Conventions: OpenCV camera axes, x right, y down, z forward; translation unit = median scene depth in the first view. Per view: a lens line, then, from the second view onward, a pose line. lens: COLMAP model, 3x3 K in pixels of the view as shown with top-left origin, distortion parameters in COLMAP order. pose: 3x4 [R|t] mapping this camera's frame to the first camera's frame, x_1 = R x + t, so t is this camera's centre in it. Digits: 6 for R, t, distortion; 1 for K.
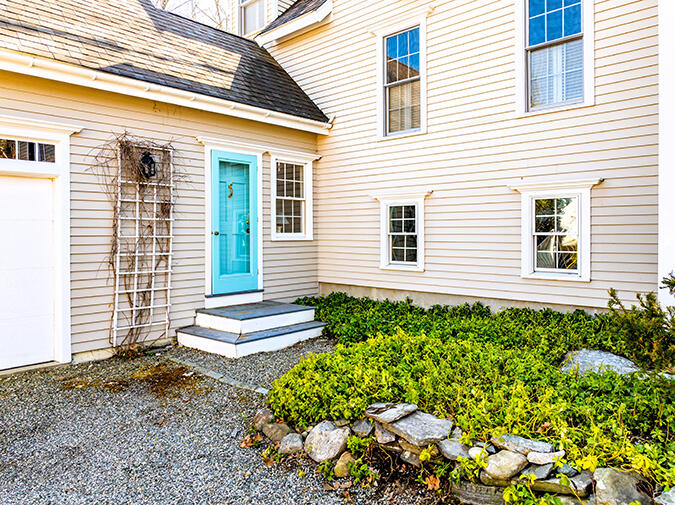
lens RADIAL K [[473.7, 0, 339.0], [0, 473.7, 233.3], [0, 0, 1]] dist [-0.051206, 0.001311]
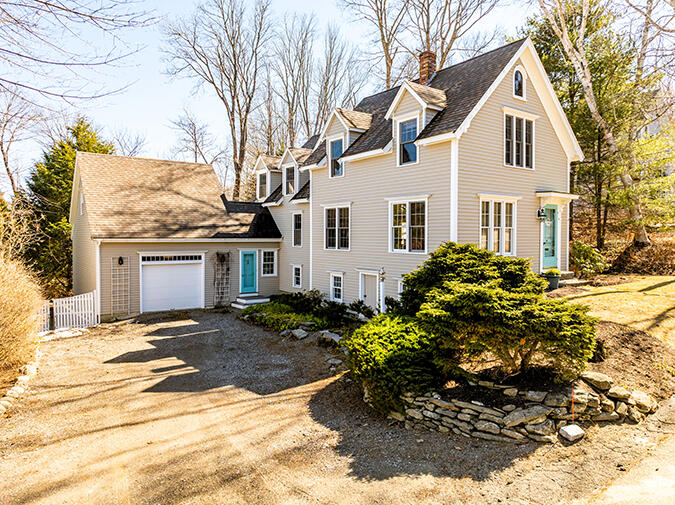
lens RADIAL K [[473.7, 0, 339.0], [0, 473.7, 233.3], [0, 0, 1]] dist [-0.051206, 0.001311]
pose [[0.981046, 0.007434, -0.193632, 1.081368], [-0.009091, 0.999929, -0.007670, -0.283276], [0.193561, 0.009285, 0.981044, -2.227465]]
